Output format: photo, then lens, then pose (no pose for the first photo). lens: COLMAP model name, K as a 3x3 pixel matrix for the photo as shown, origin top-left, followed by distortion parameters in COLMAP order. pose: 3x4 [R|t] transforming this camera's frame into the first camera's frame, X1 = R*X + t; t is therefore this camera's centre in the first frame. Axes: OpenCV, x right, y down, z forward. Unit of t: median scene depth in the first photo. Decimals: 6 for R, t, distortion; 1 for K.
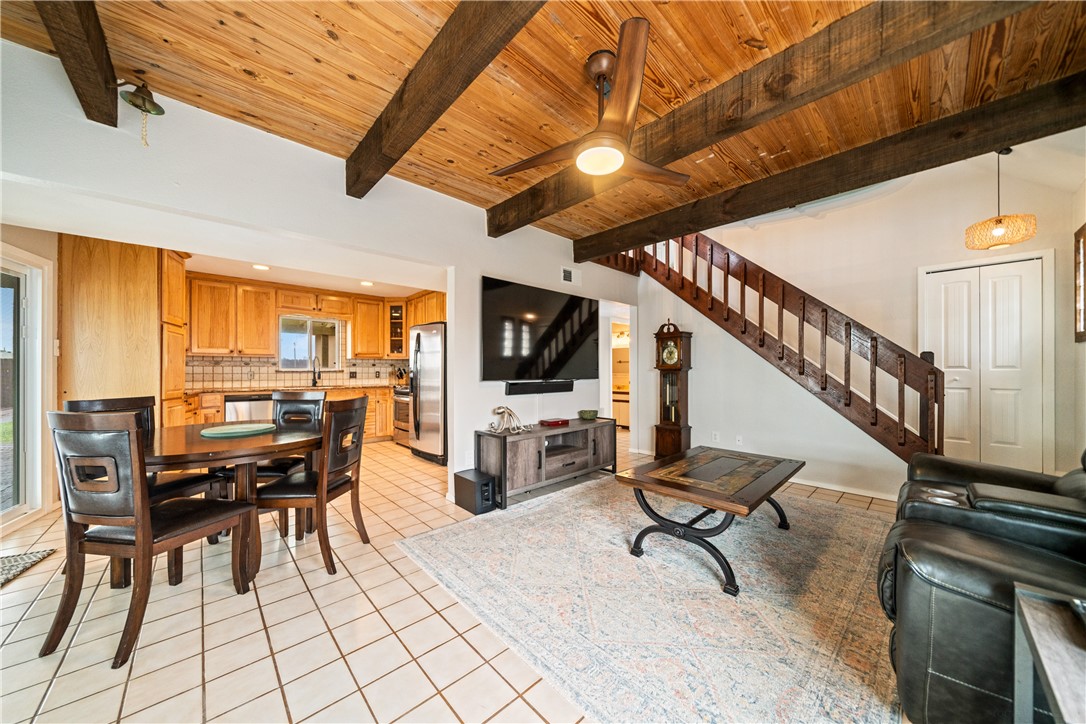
lens RADIAL K [[370.6, 0, 543.0], [0, 370.6, 370.4], [0, 0, 1]] dist [-0.000640, -0.000105]
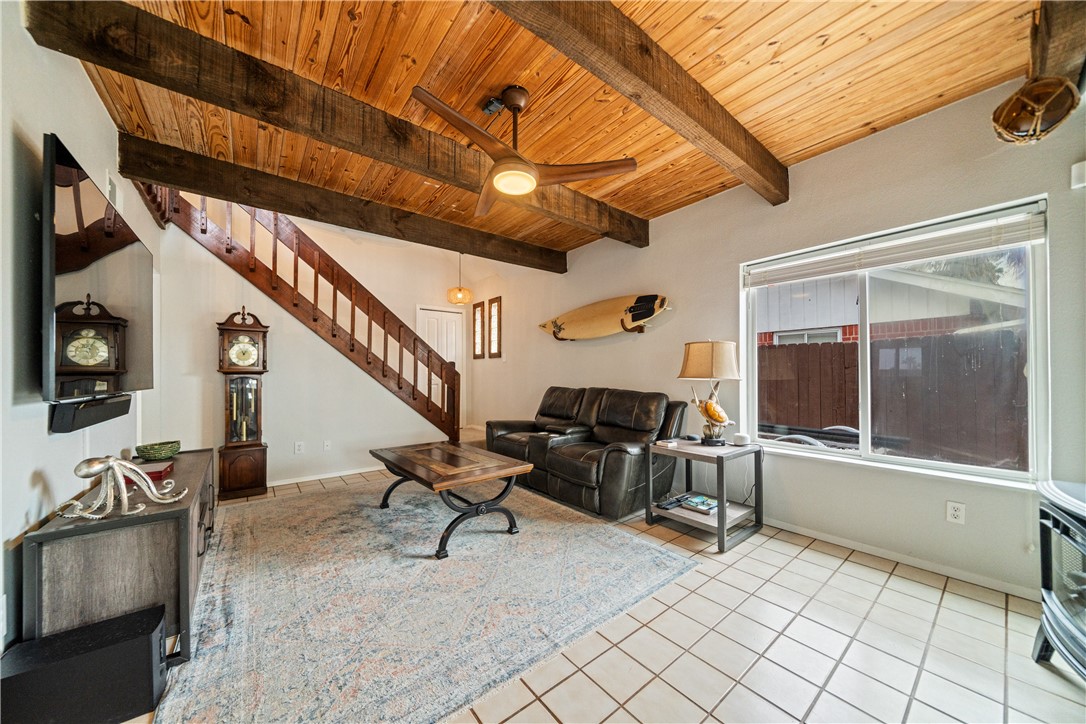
lens RADIAL K [[370.6, 0, 543.0], [0, 370.6, 370.4], [0, 0, 1]] dist [-0.000640, -0.000105]
pose [[0.082559, 0.006868, 0.996563, -0.508445], [0.005893, 0.999955, -0.007379, 0.001633], [-0.996569, 0.006482, 0.082515, 0.450813]]
